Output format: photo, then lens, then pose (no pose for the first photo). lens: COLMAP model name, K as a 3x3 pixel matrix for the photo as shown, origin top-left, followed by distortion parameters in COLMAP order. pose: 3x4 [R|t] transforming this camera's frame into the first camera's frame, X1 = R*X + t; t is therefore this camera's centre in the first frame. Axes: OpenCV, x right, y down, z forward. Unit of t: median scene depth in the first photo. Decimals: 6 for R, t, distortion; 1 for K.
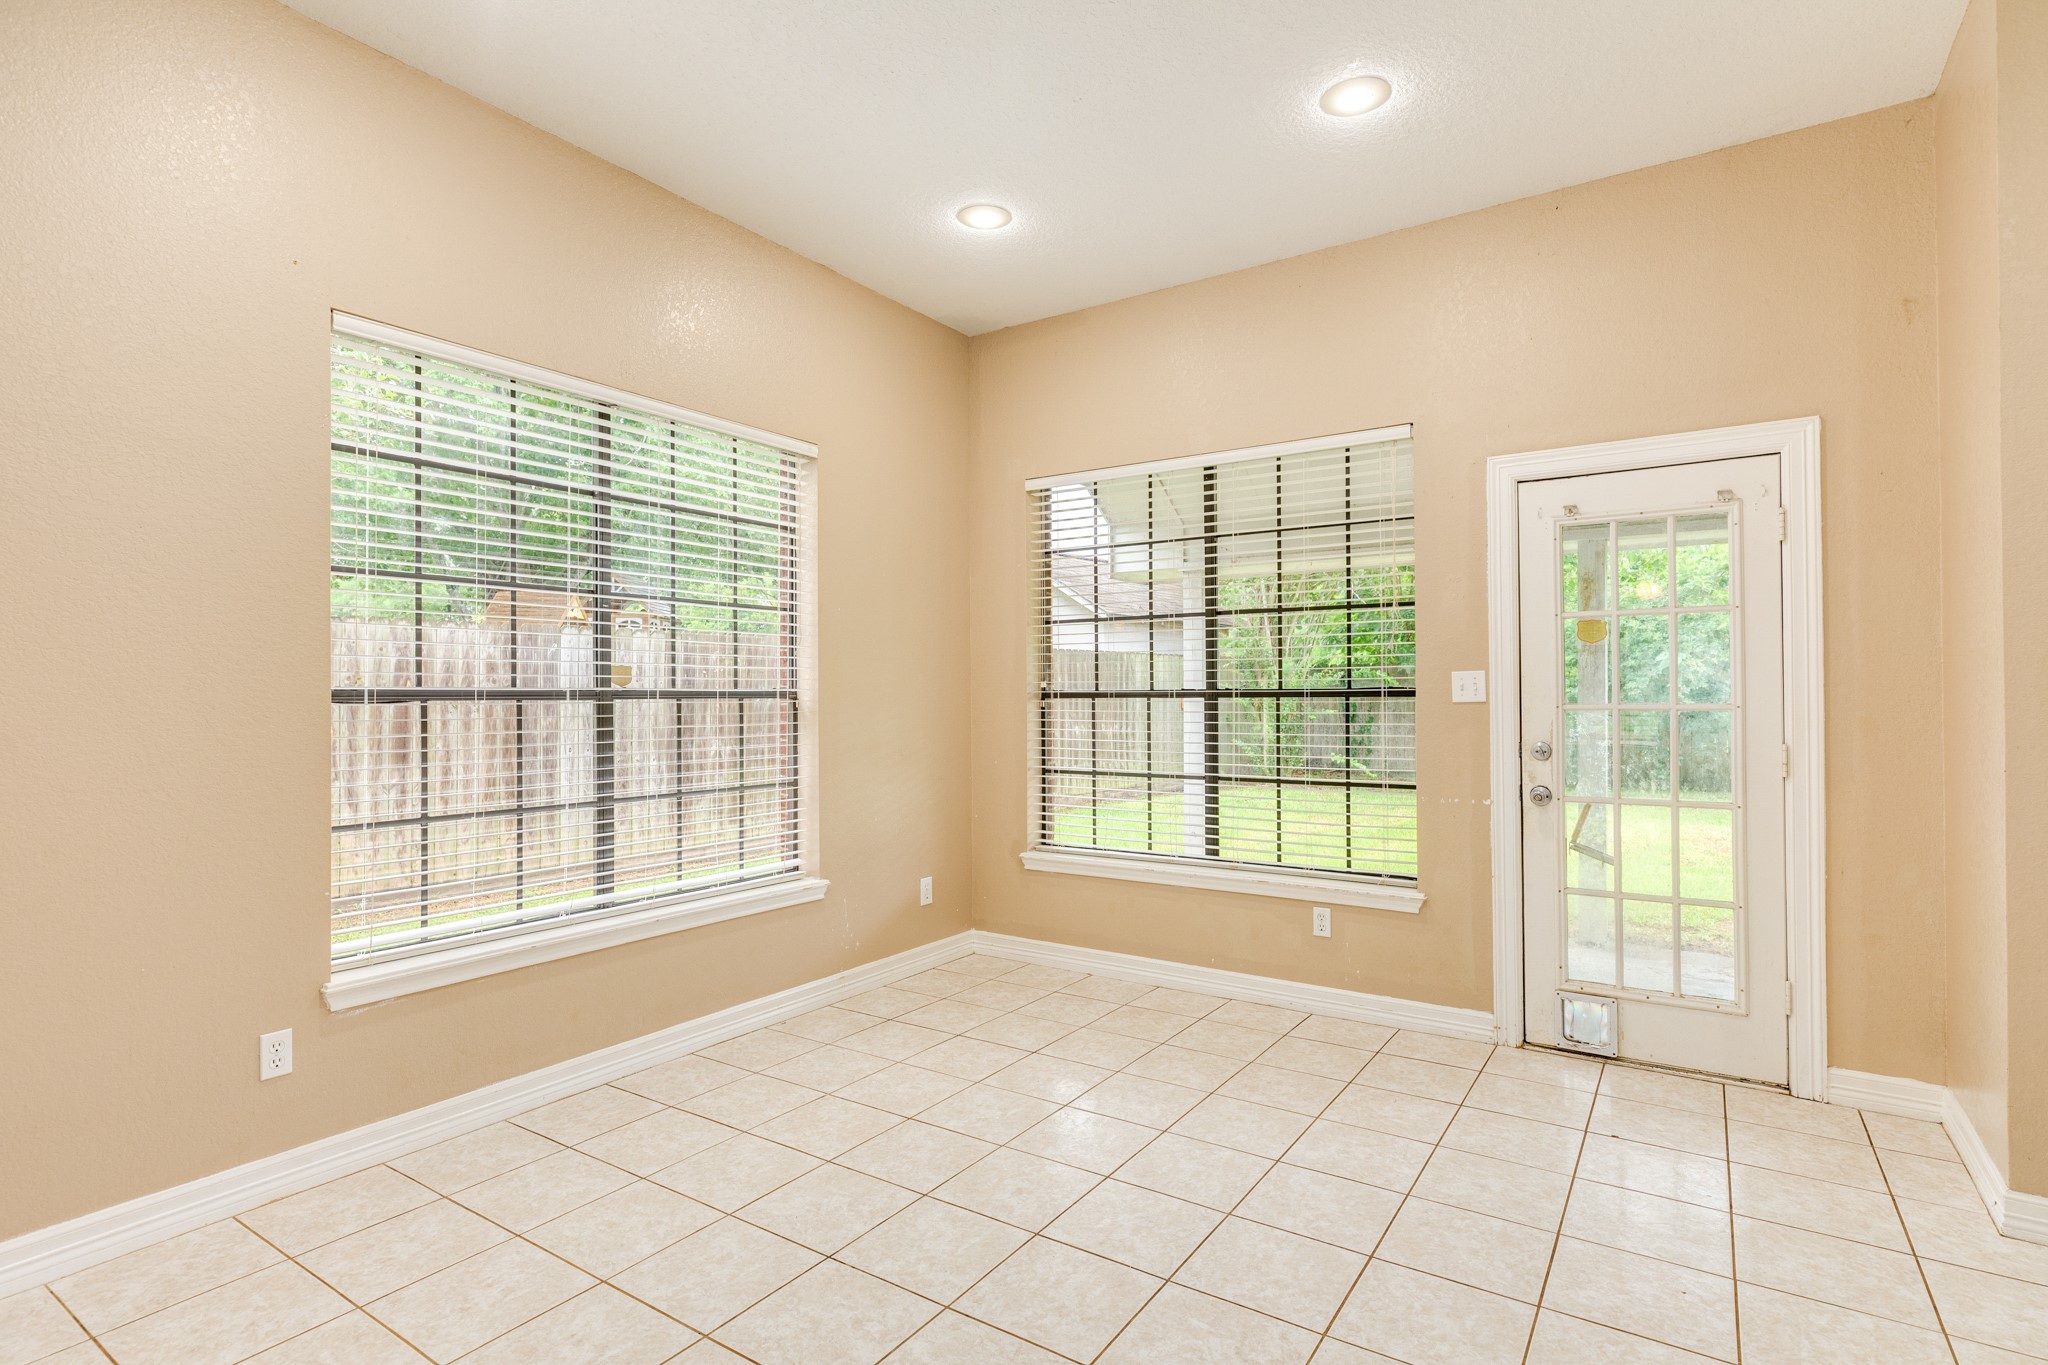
lens RADIAL K [[1004.2, 0, 1027.5], [0, 1004.2, 687.8], [0, 0, 1]] dist [0.000535, -0.000255]
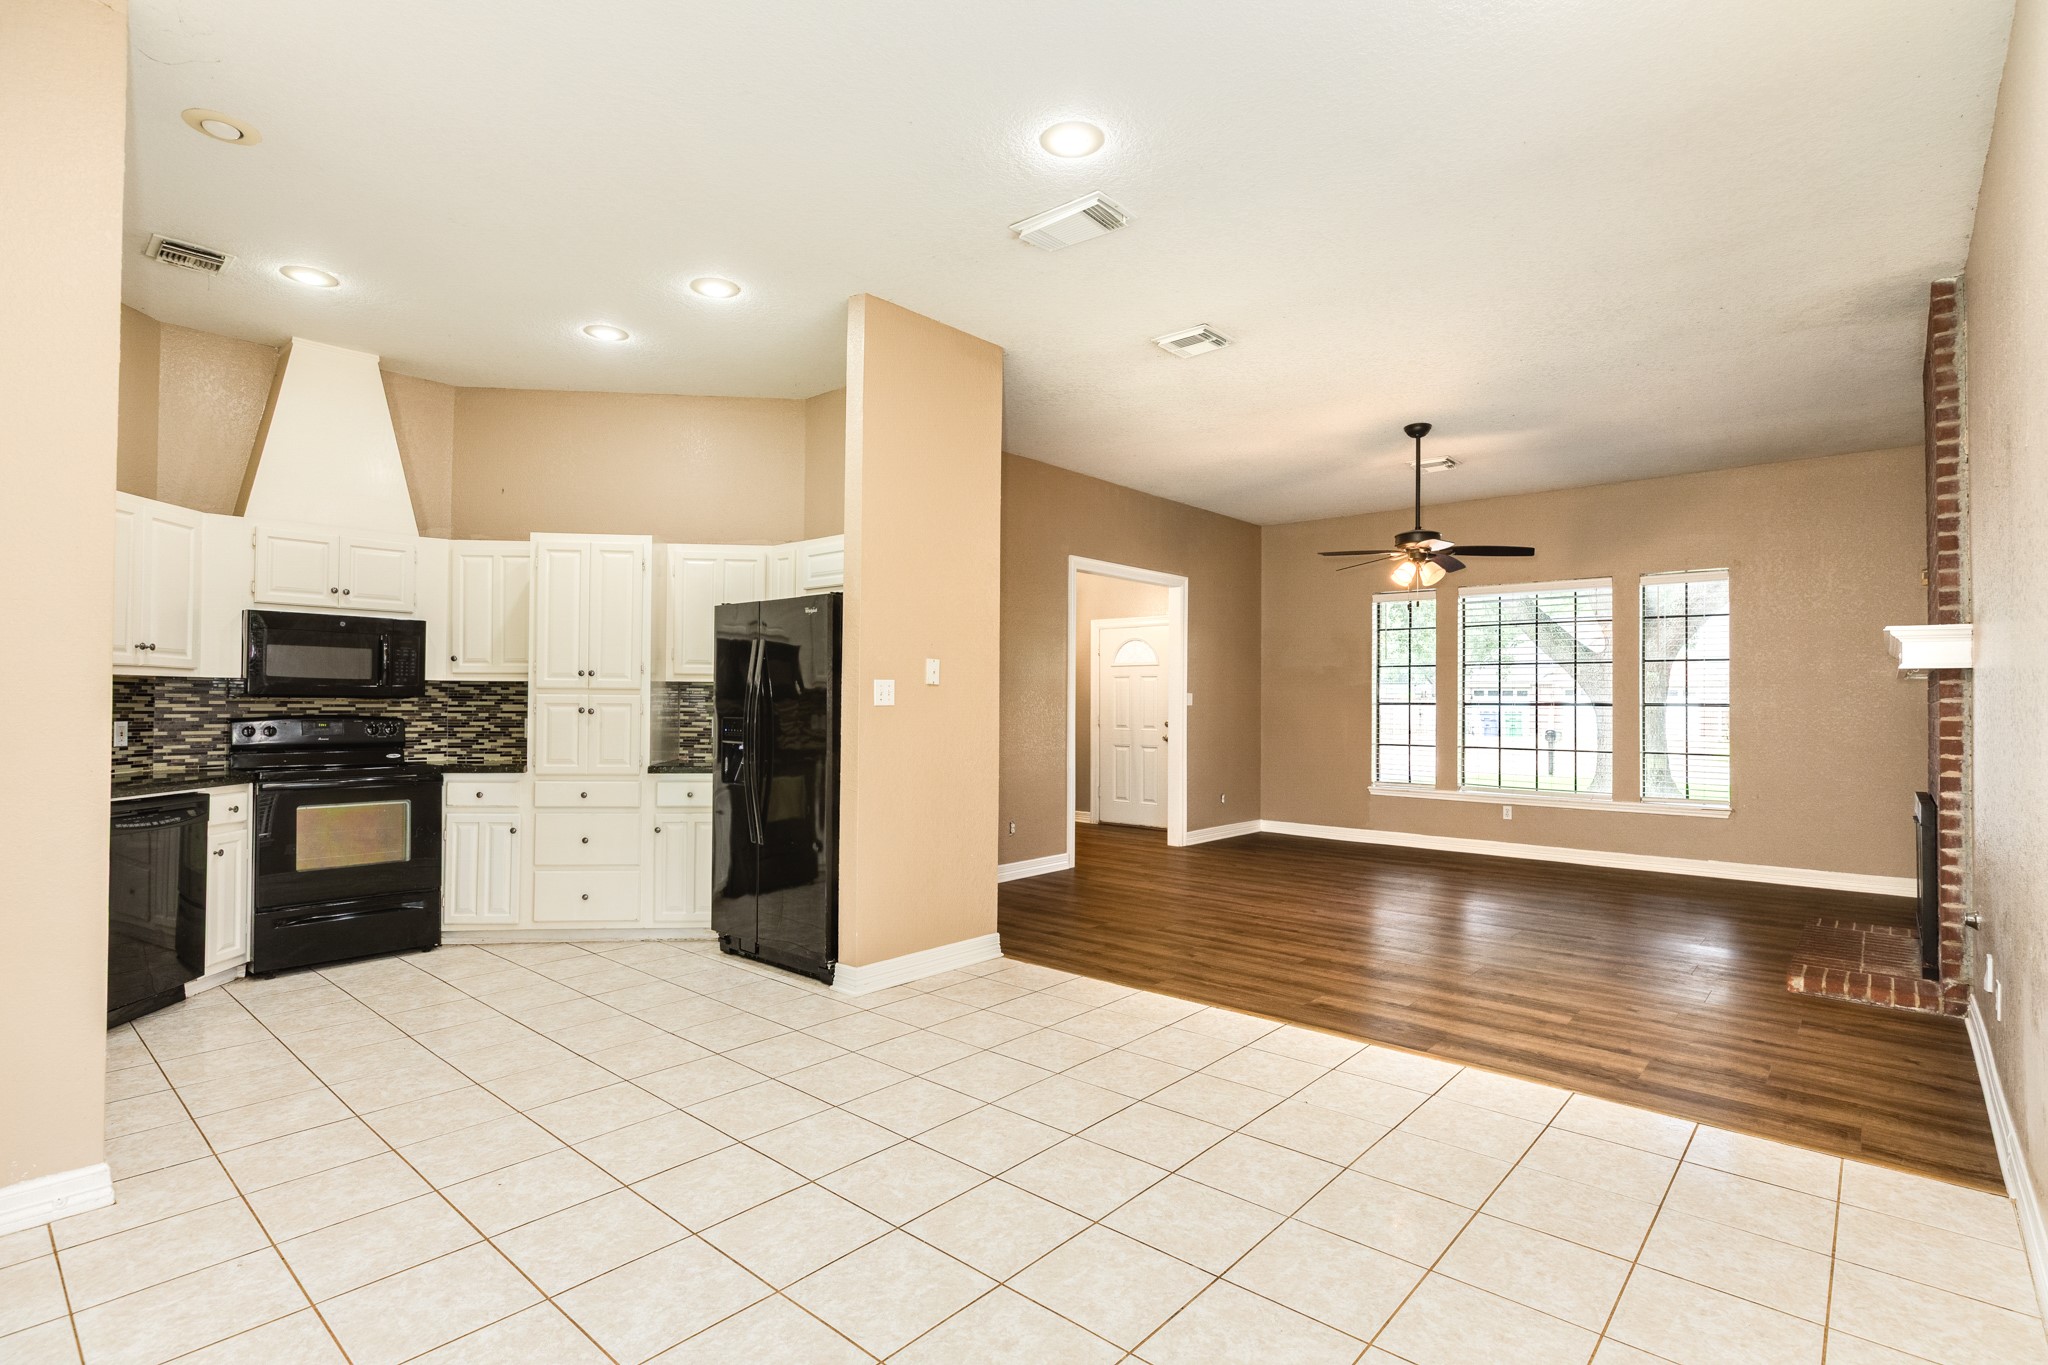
lens RADIAL K [[979.2, 0, 1022.5], [0, 979.2, 689.3], [0, 0, 1]] dist [-0.007874, 0.001684]
pose [[-0.991193, 0.000103, 0.132427, -0.076441], [-0.003041, 0.999718, -0.023536, 0.009072], [-0.132392, -0.023731, -0.990913, 1.125545]]
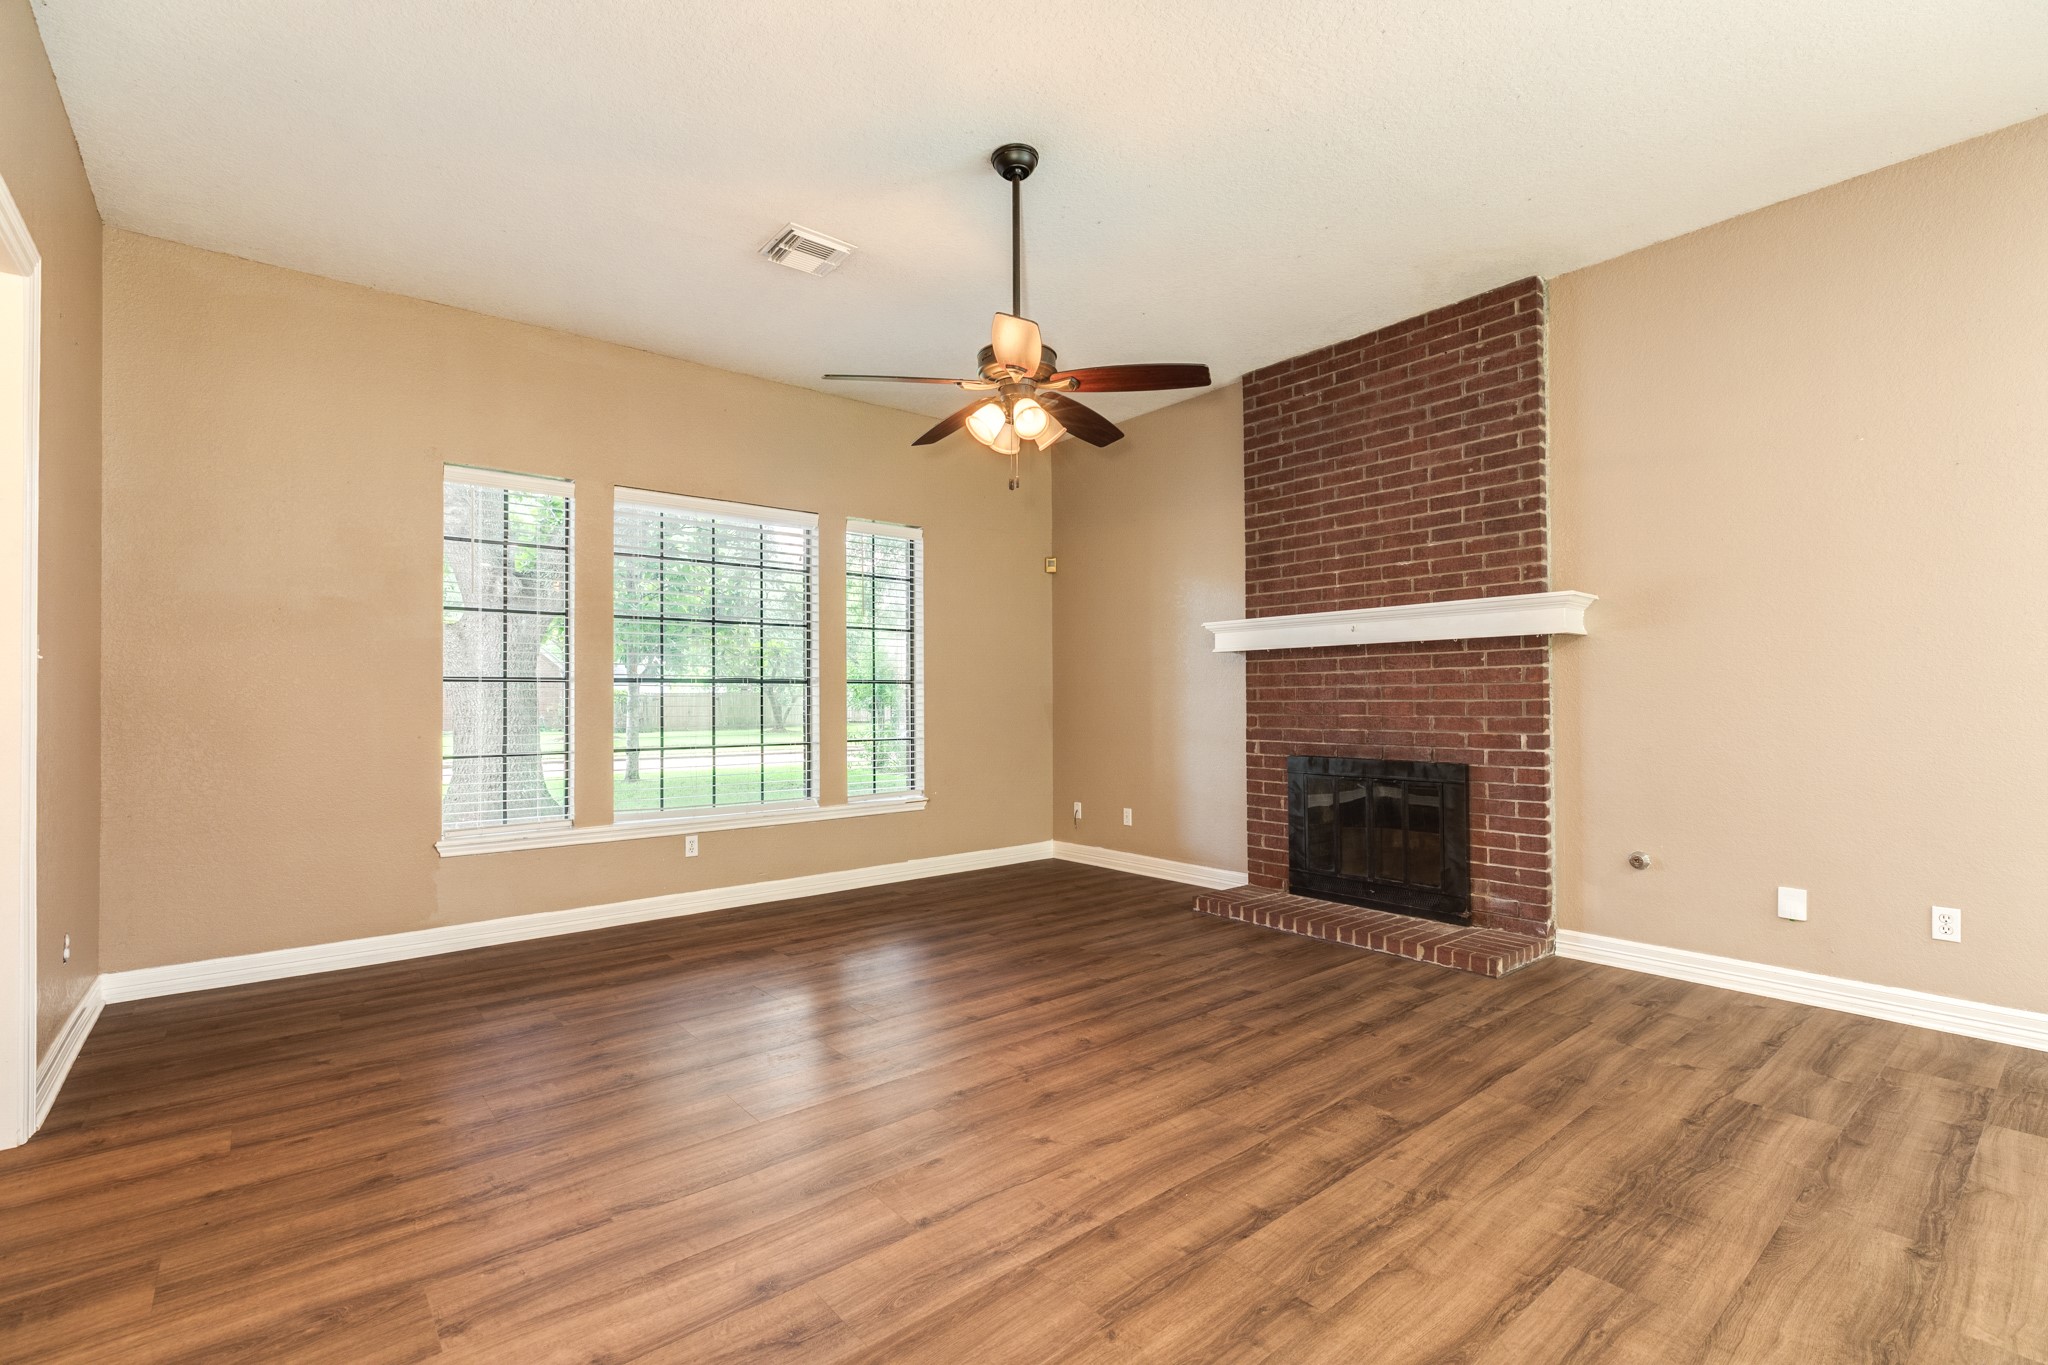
lens RADIAL K [[913.9, 0, 1023.9], [0, 913.9, 683.9], [0, 0, 1]] dist [0.004913, -0.000678]
pose [[-0.283702, -0.009424, -0.958866, 0.266356], [0.016702, 0.999751, -0.014768, 0.021098], [0.958767, -0.020204, -0.283474, -0.276278]]
